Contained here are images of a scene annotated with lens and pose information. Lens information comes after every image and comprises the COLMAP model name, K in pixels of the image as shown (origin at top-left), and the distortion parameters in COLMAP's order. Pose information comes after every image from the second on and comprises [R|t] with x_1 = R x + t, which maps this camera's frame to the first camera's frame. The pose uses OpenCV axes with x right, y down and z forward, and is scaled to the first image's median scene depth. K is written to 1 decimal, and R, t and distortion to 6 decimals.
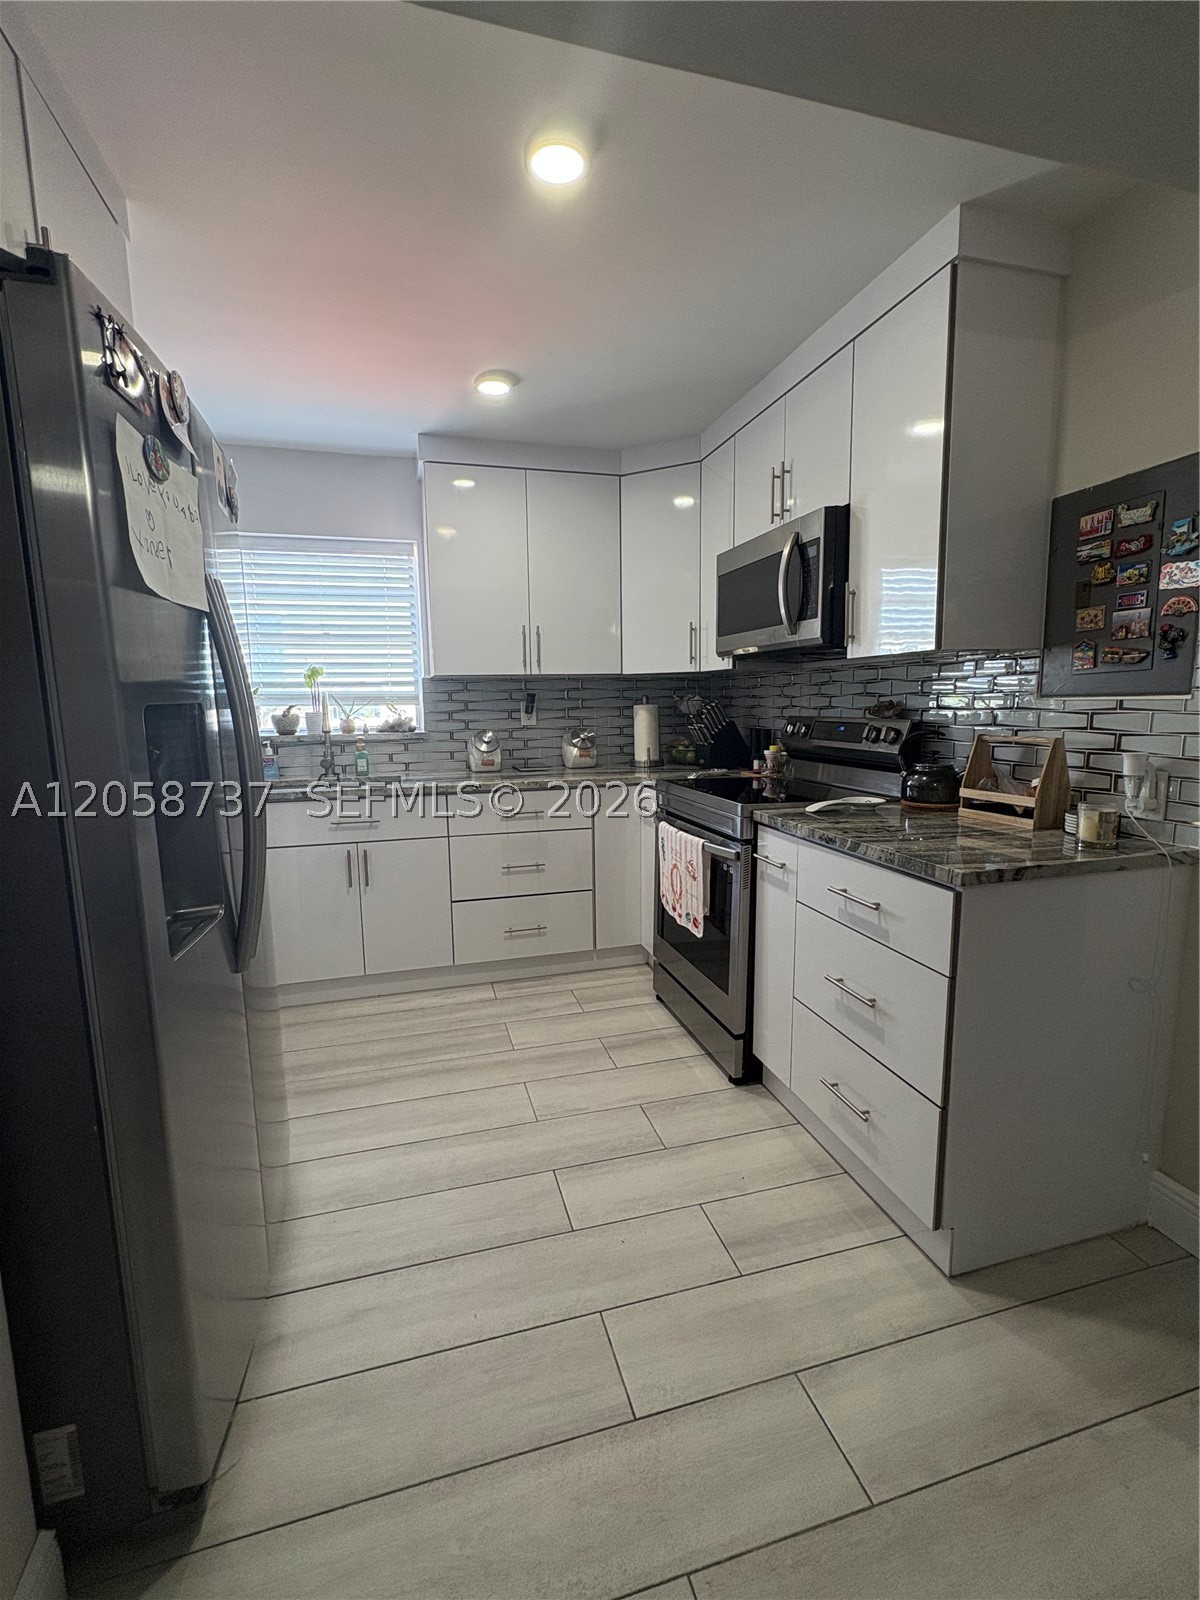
lens RADIAL K [[706.0, 0, 600.0], [0, 706.0, 800.0], [0, 0, 1]] dist [-0.001733, -0.000199]
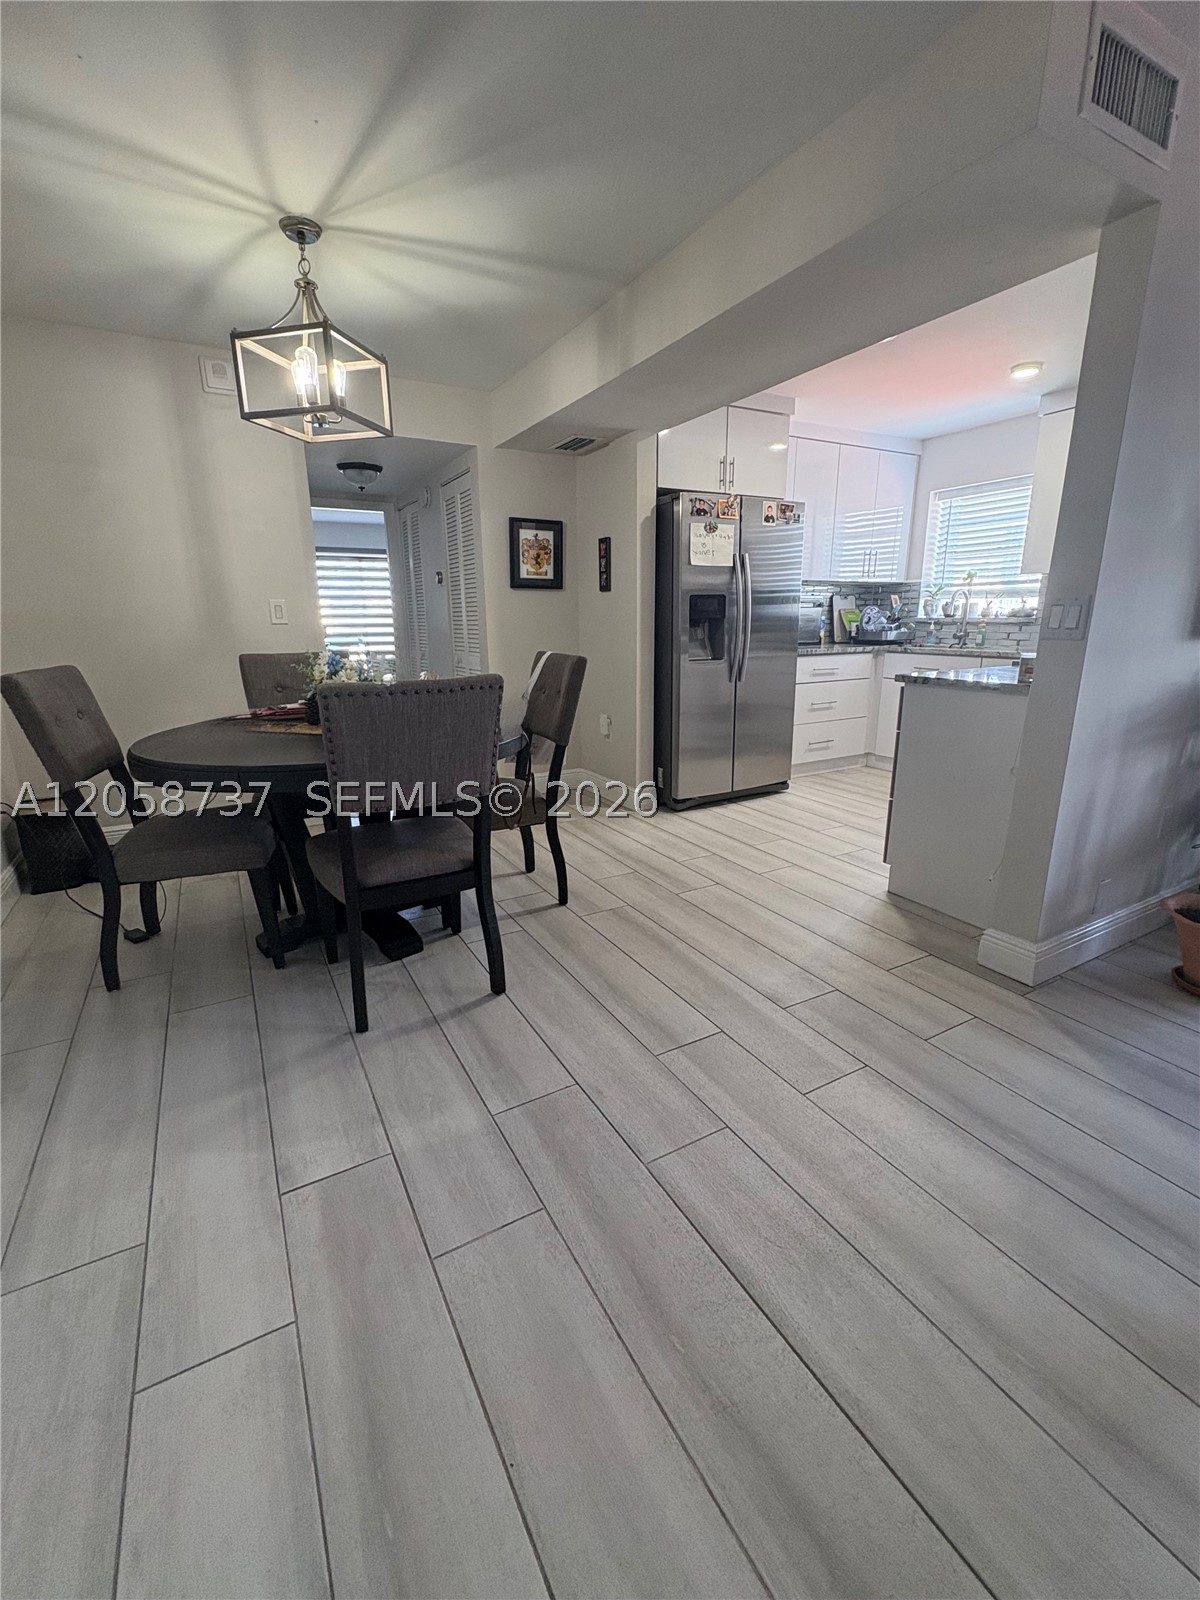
lens RADIAL K [[682.5, 0, 600.0], [0, 682.5, 800.0], [0, 0, 1]] dist [-0.002489, -0.000352]
pose [[0.232802, 0.262594, -0.936402, 0.931471], [-0.126917, 0.962826, 0.238451, 0.037544], [0.964207, 0.063333, 0.257475, -0.128576]]
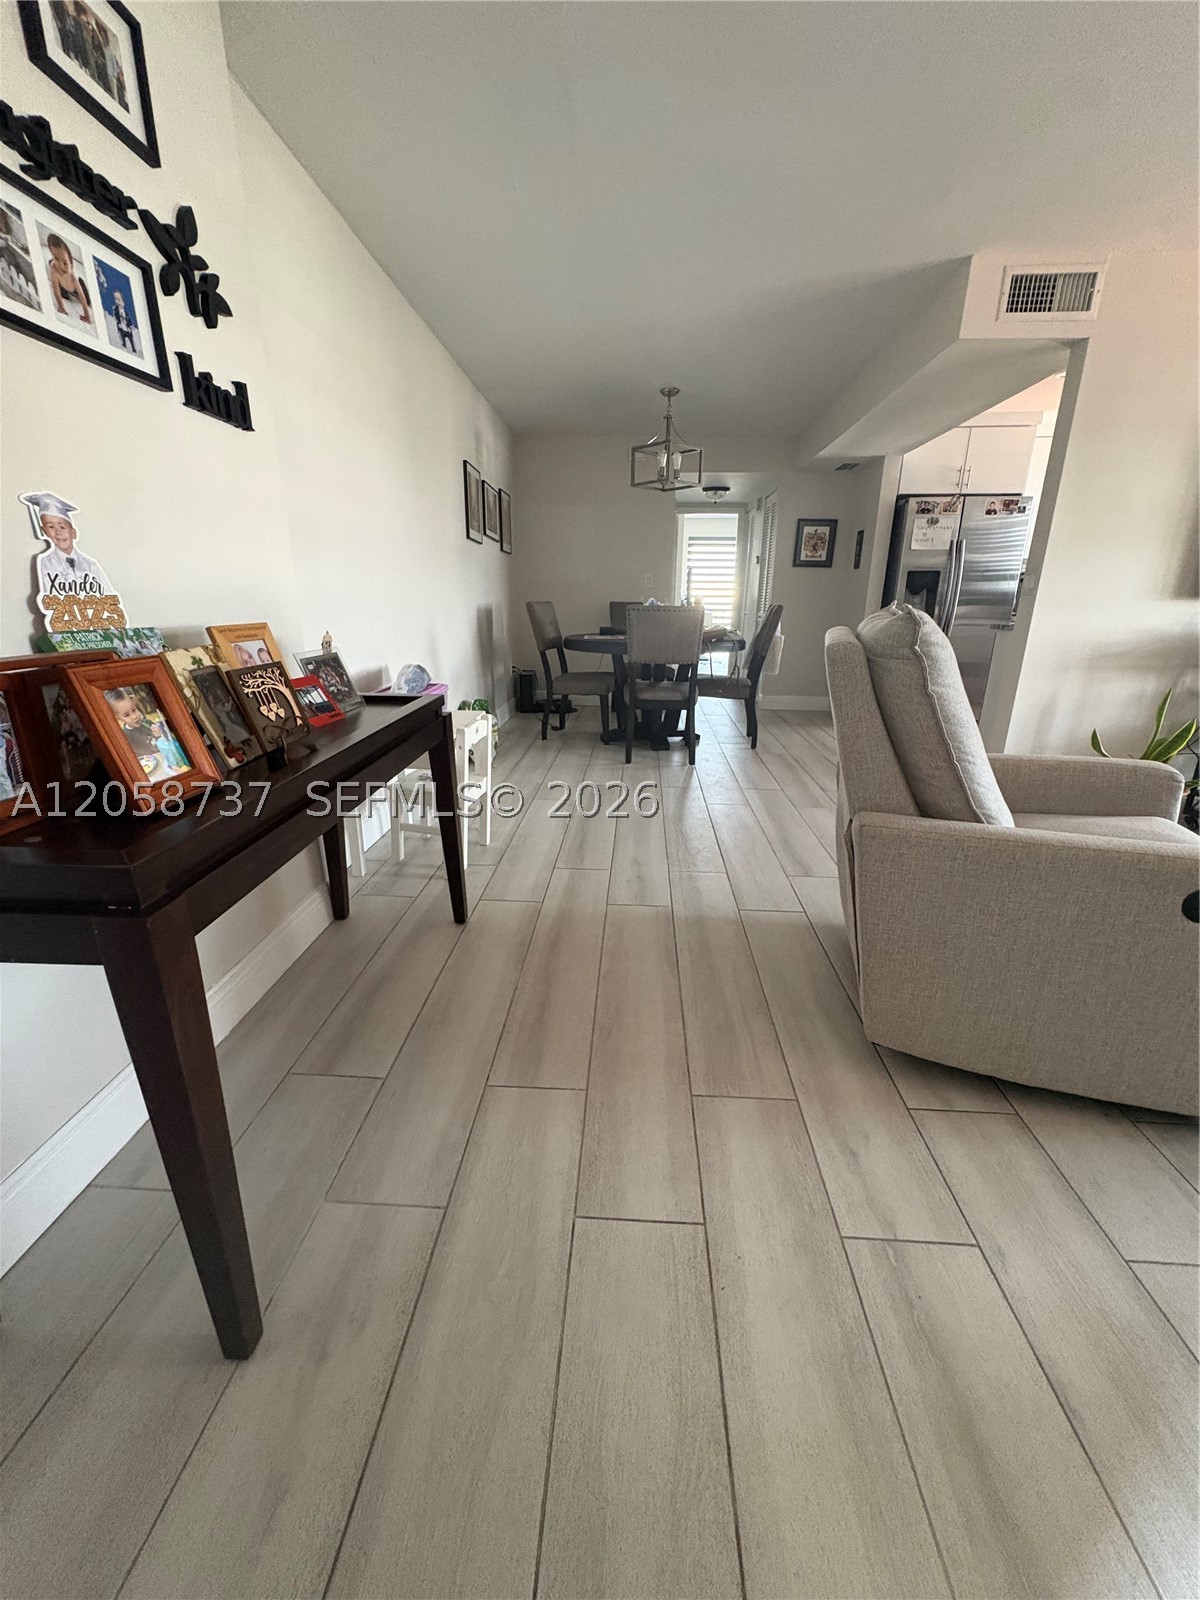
lens RADIAL K [[629.8, 0, 600.0], [0, 629.8, 800.0], [0, 0, 1]] dist [0.002085, 0.000180]
pose [[-0.333921, 0.299214, -0.893850, 1.763425], [-0.134802, 0.923374, 0.359456, 0.017257], [0.932912, 0.240523, -0.267999, 0.236074]]
